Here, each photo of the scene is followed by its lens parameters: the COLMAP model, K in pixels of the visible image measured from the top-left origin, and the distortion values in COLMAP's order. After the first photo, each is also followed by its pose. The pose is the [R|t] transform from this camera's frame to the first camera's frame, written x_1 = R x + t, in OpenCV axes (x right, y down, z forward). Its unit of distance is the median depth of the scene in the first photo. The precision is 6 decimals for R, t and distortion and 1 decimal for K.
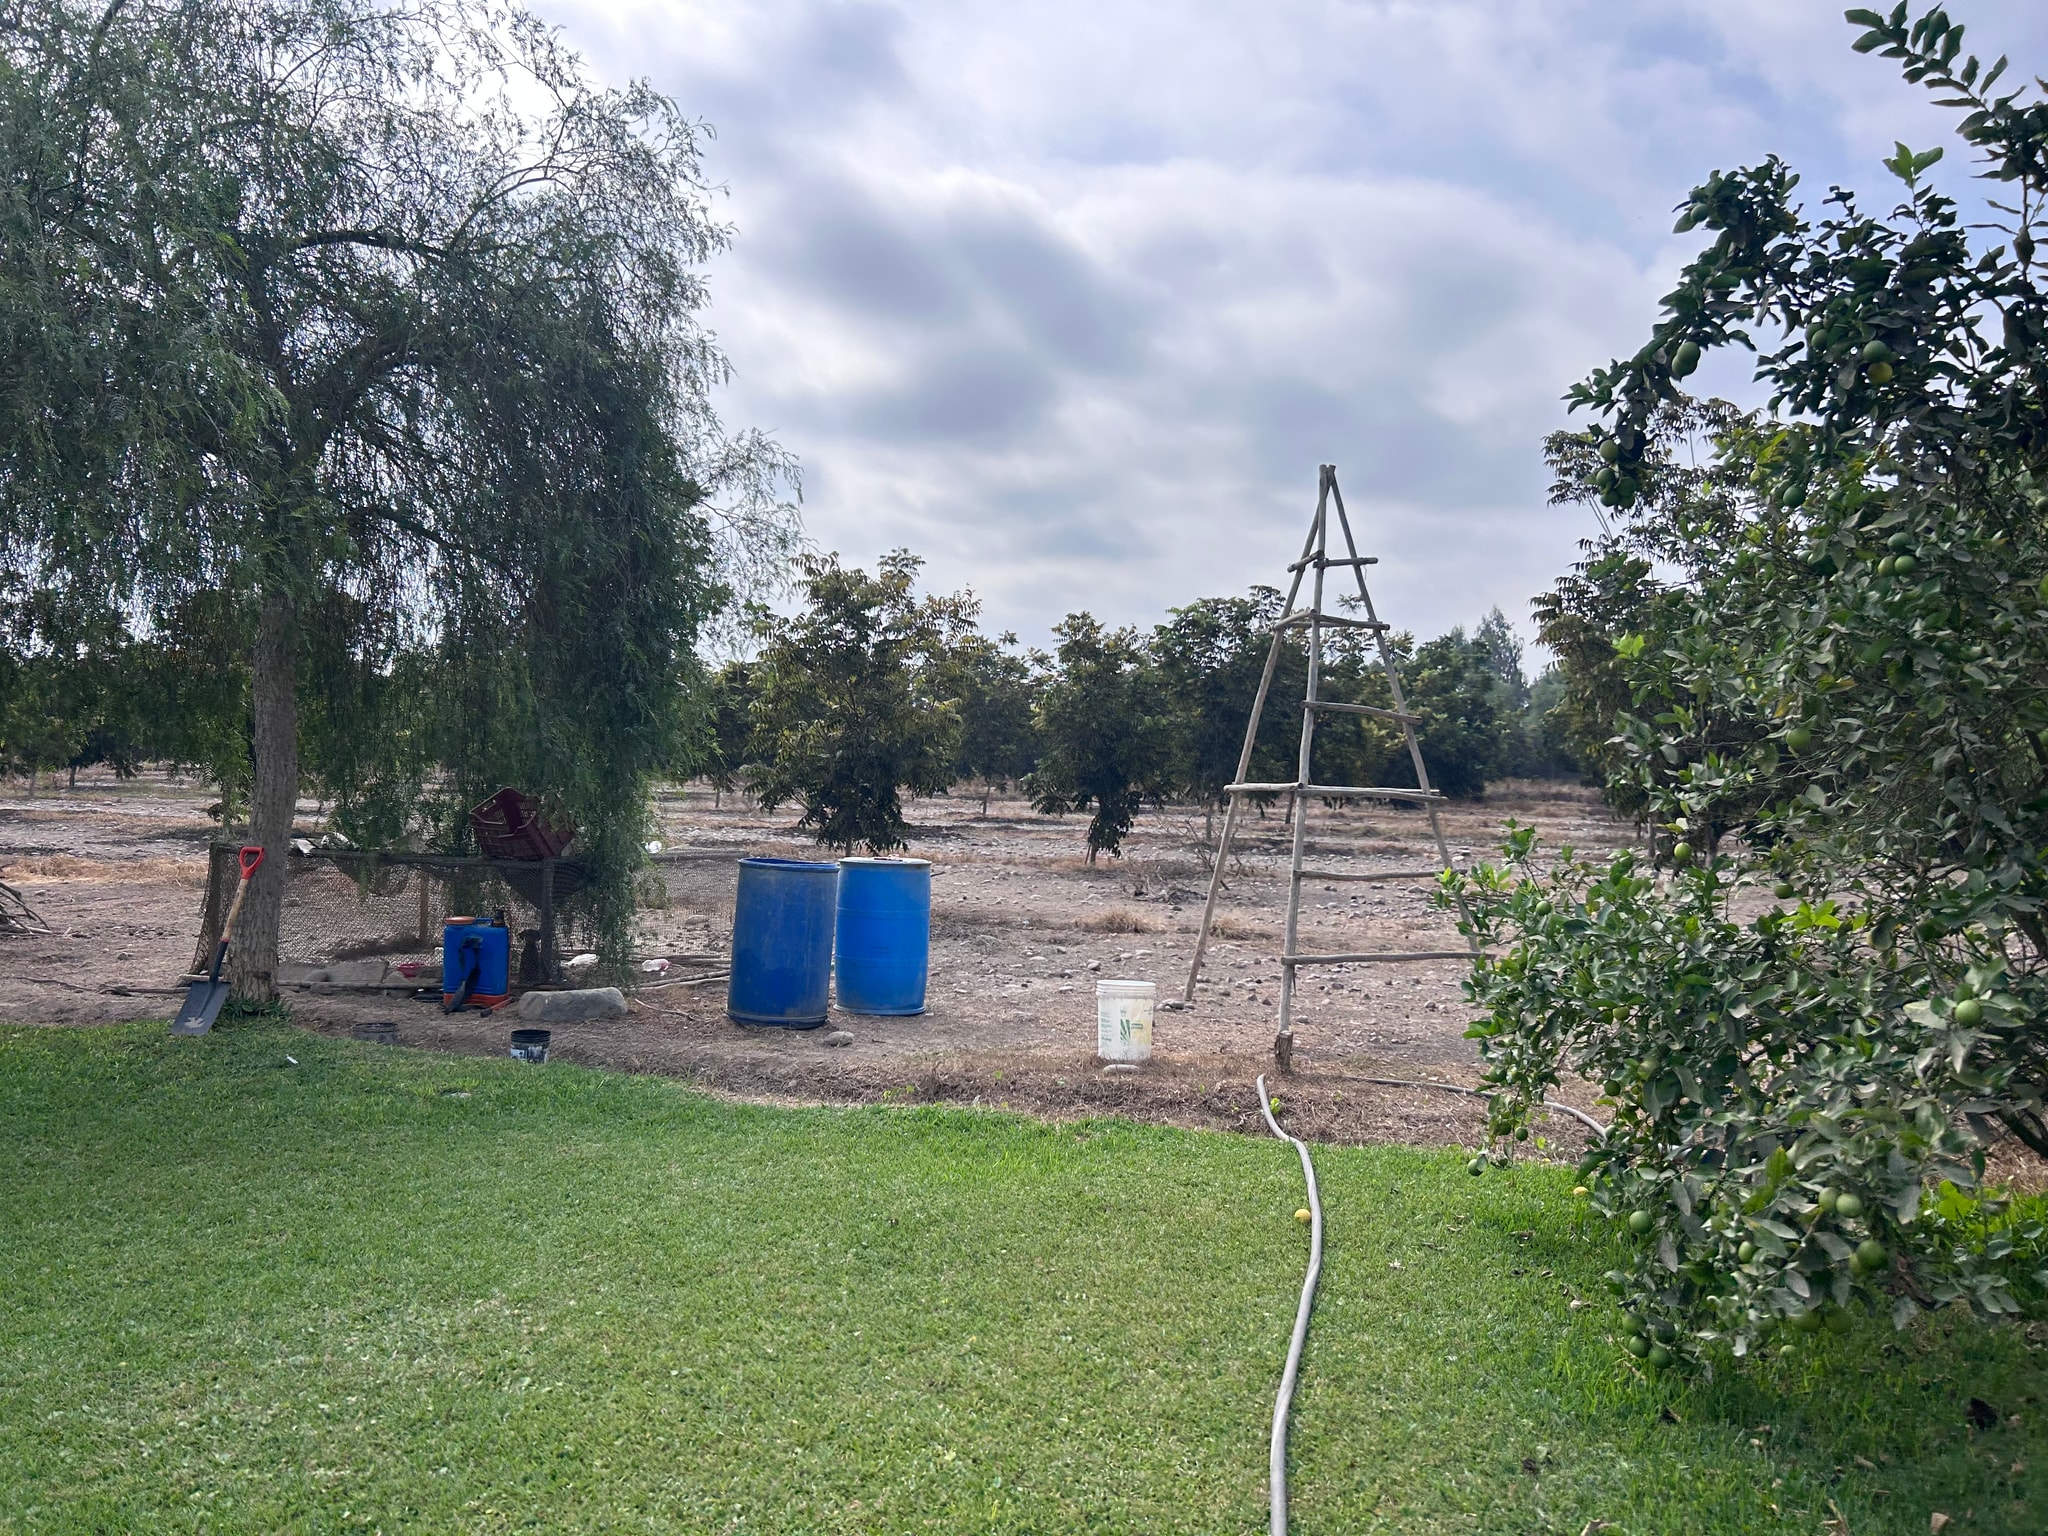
lens RADIAL K [[1153.8, 0, 1024.0], [0, 1153.8, 735.8], [0, 0, 1]] dist [0.004998, 0.000820]
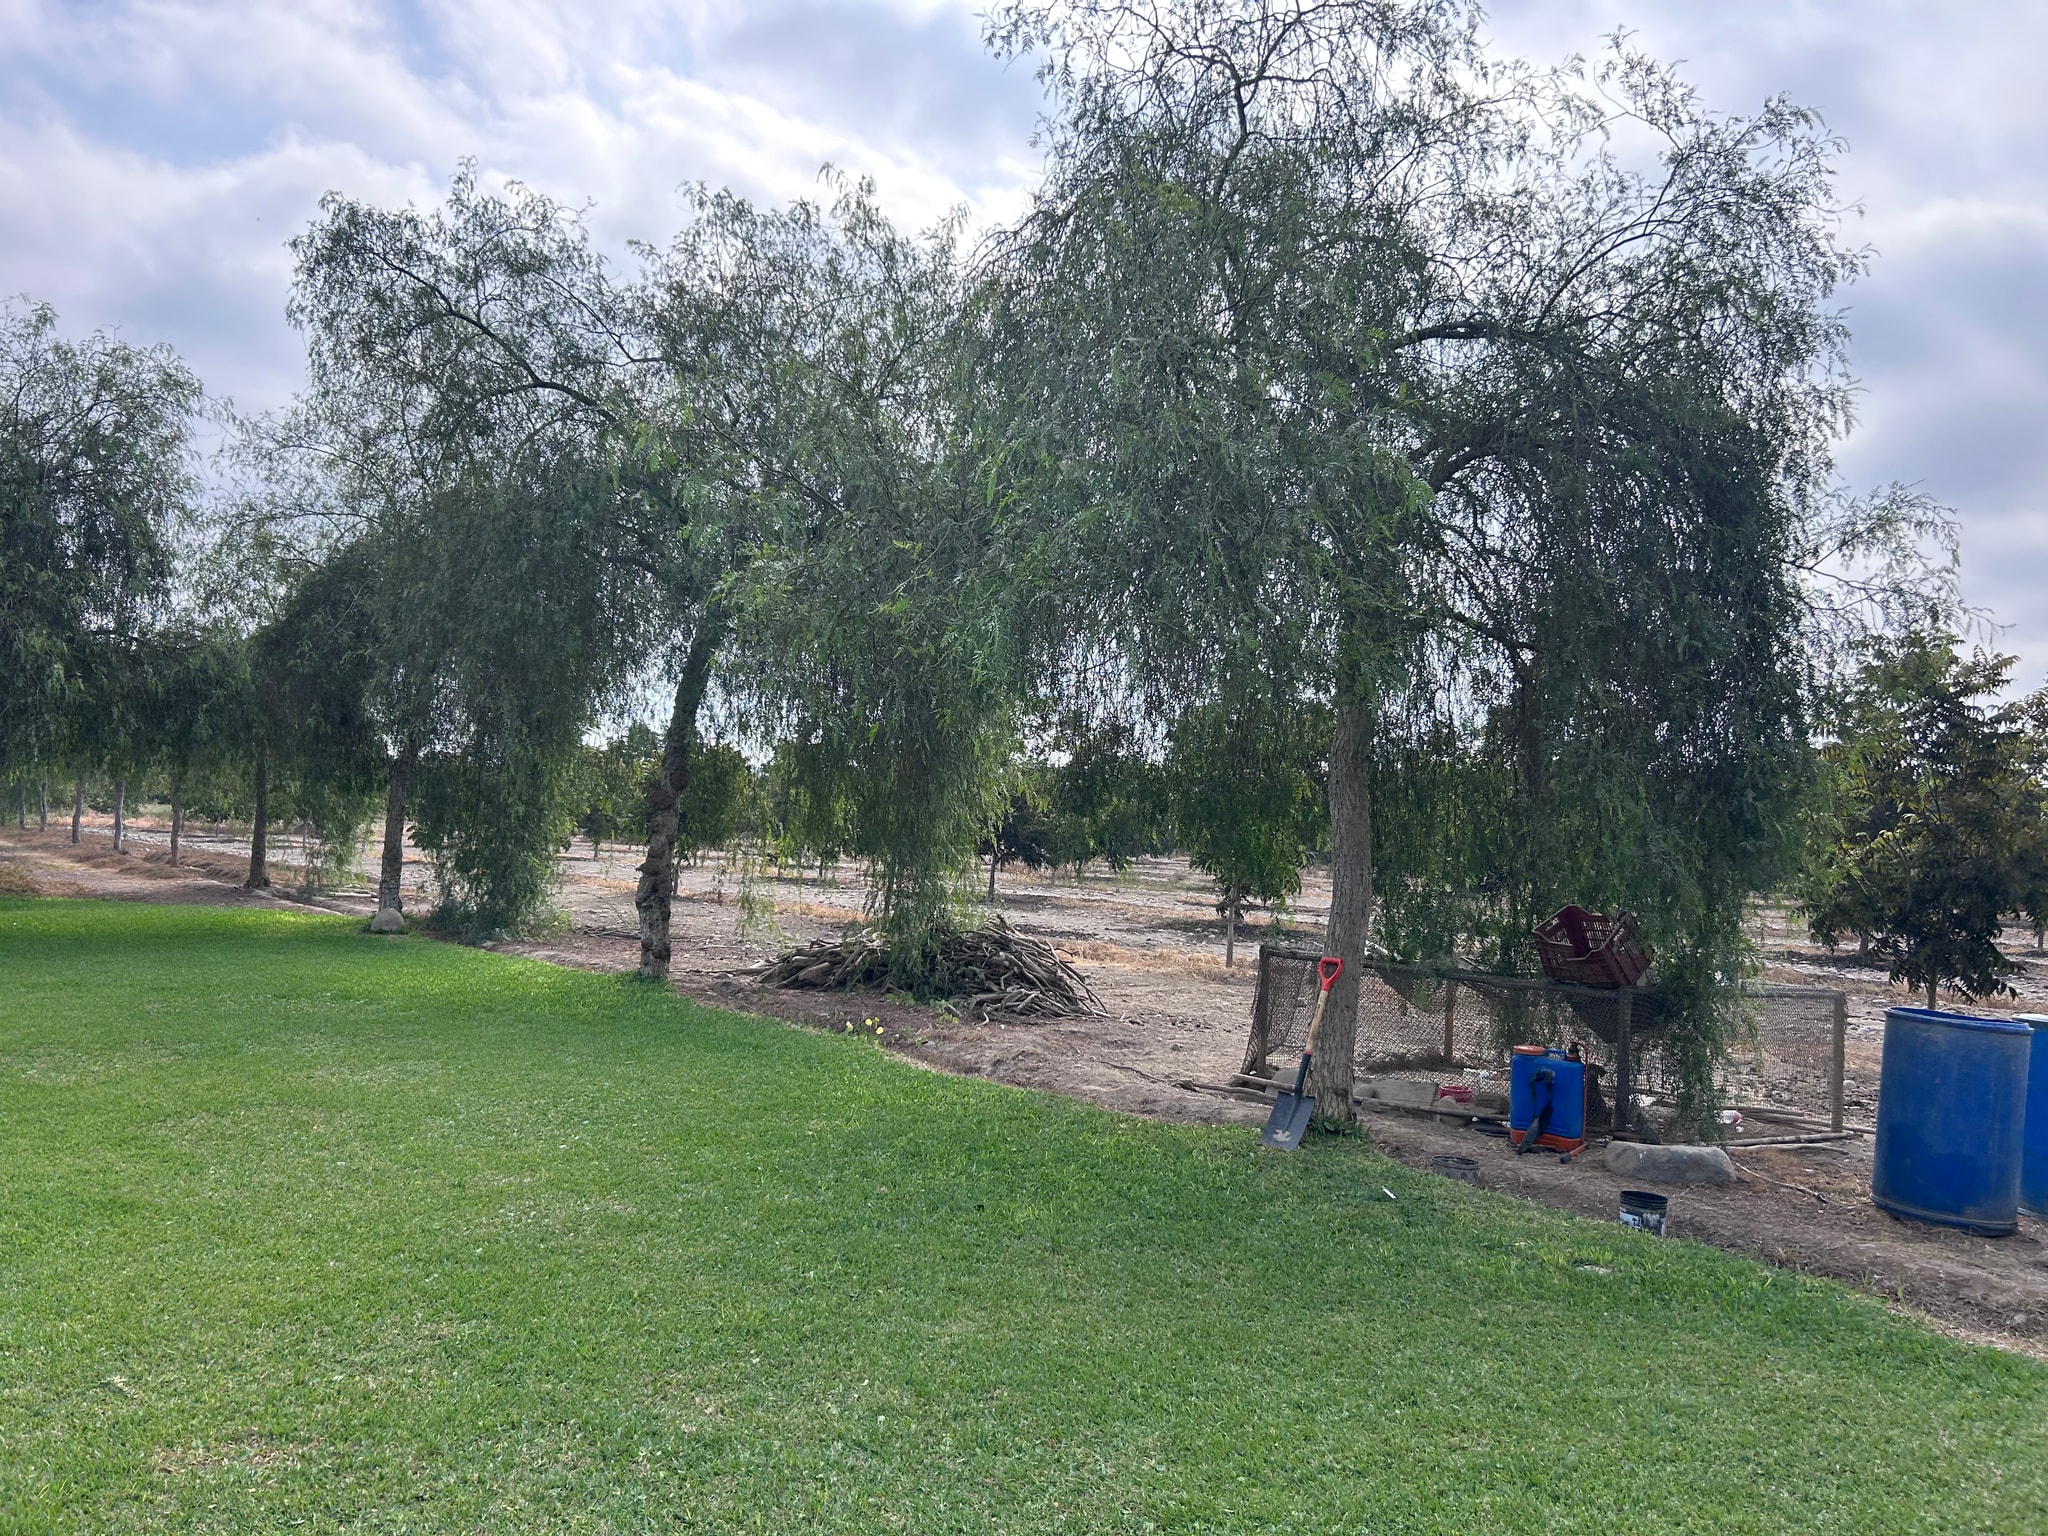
lens RADIAL K [[822.7, 0, 1031.5], [0, 822.7, 764.9], [0, 0, 1]] dist [-0.002513, 0.000242]
pose [[0.923092, -0.007930, -0.384498, -0.601634], [-0.013816, 0.998458, -0.053763, -0.024848], [0.384332, 0.054941, 0.921559, 0.239364]]
